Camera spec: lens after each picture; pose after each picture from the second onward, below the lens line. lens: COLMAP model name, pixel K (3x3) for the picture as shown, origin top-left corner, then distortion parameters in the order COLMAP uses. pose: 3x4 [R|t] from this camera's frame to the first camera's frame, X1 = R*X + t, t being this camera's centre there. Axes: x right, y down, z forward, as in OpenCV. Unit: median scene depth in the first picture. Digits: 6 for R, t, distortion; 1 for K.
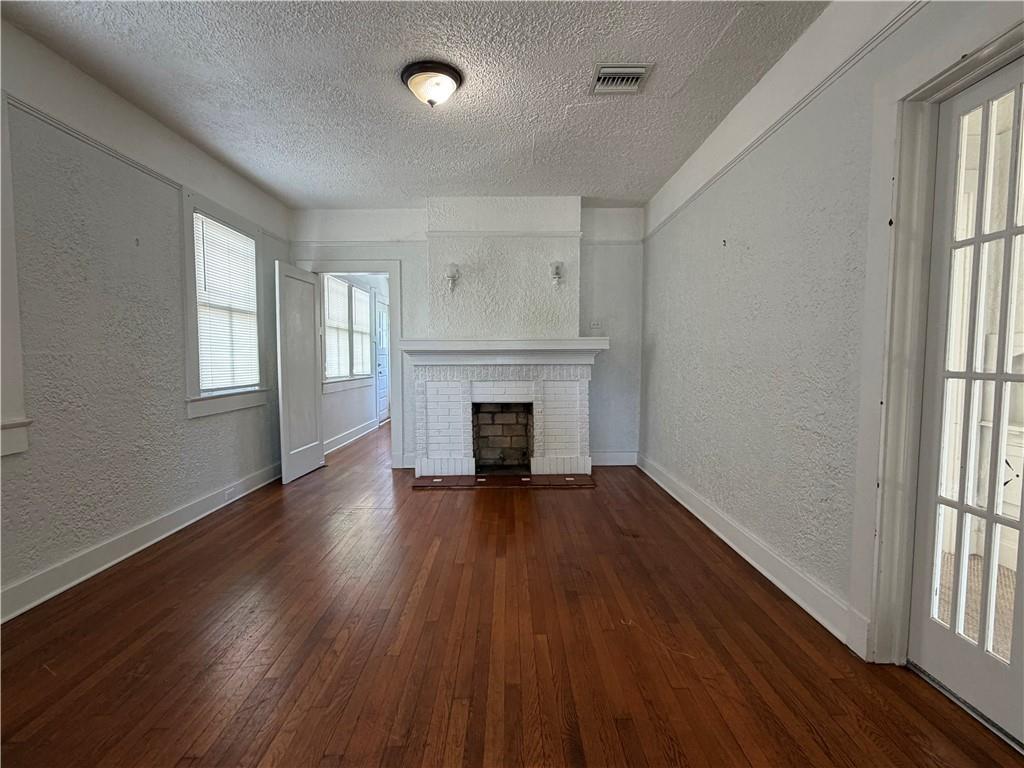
lens RADIAL K [[489.9, 0, 507.7], [0, 489.9, 386.4], [0, 0, 1]] dist [0.000881, 0.000139]
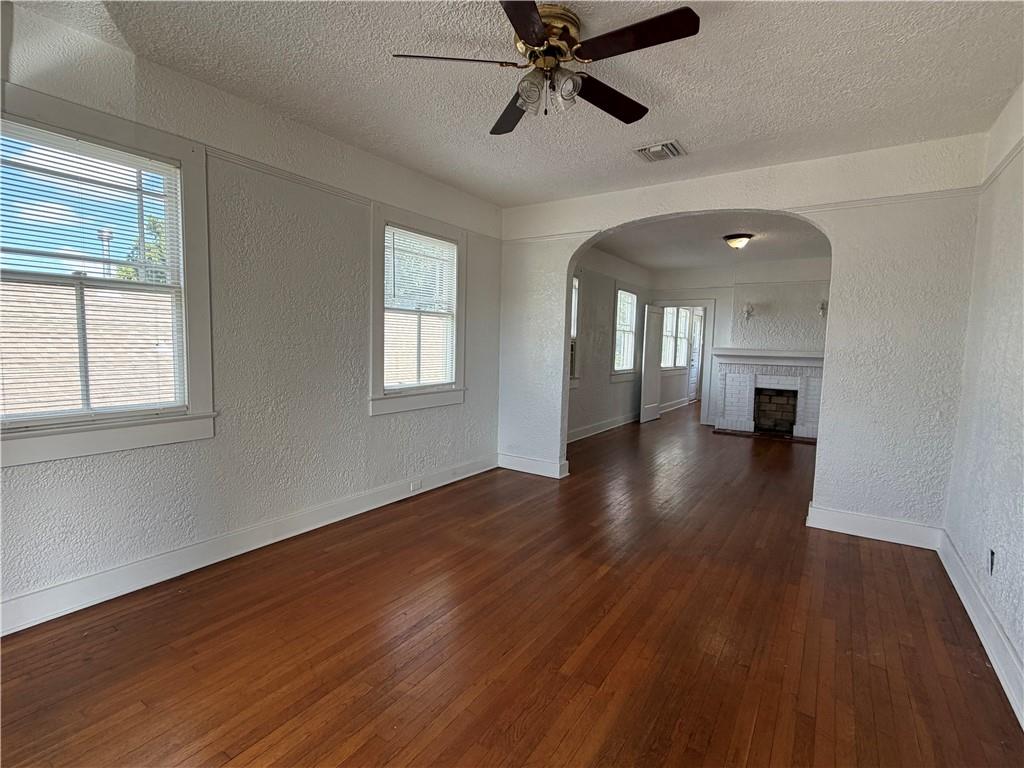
lens RADIAL K [[489.7, 0, 511.2], [0, 489.7, 386.1], [0, 0, 1]] dist [-0.001473, -0.000167]
pose [[0.832438, 0.073876, -0.549171, 0.147434], [-0.063408, 0.997262, 0.038041, 0.018058], [0.550478, 0.003155, 0.834844, -0.819259]]
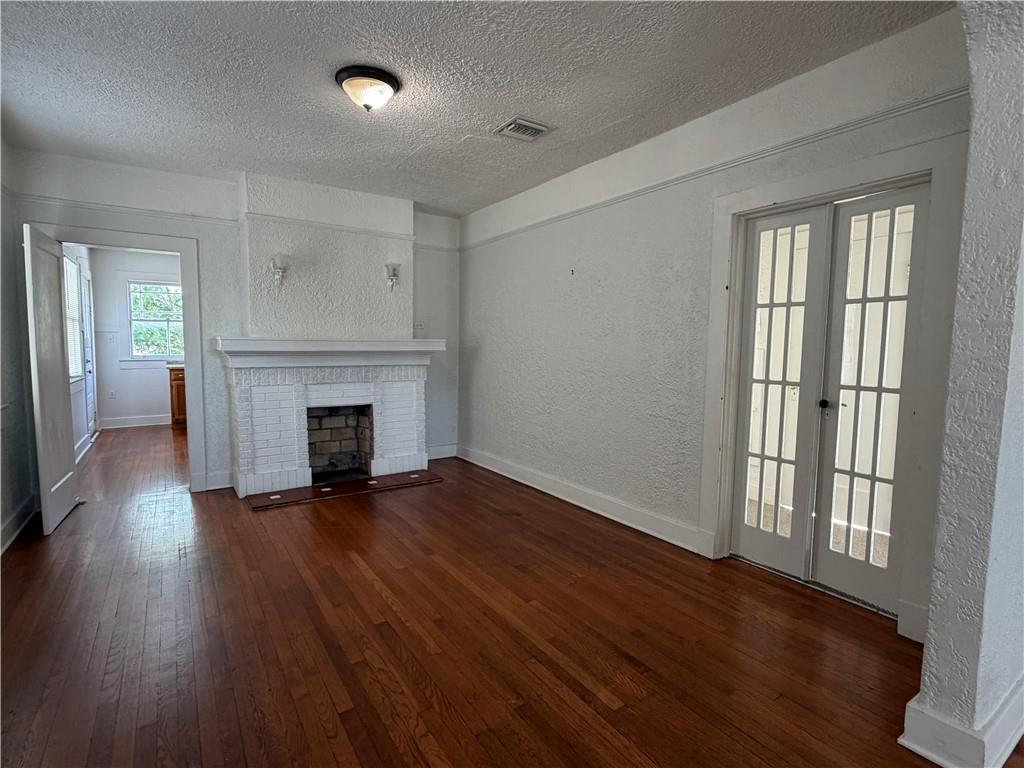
lens RADIAL K [[509.2, 0, 508.5], [0, 509.2, 387.8], [0, 0, 1]] dist [-0.001110, -0.000092]
pose [[0.831992, -0.035409, 0.553656, -0.287183], [0.021194, 0.999261, 0.032059, -0.026888], [-0.554382, -0.014939, 0.832128, -0.003157]]
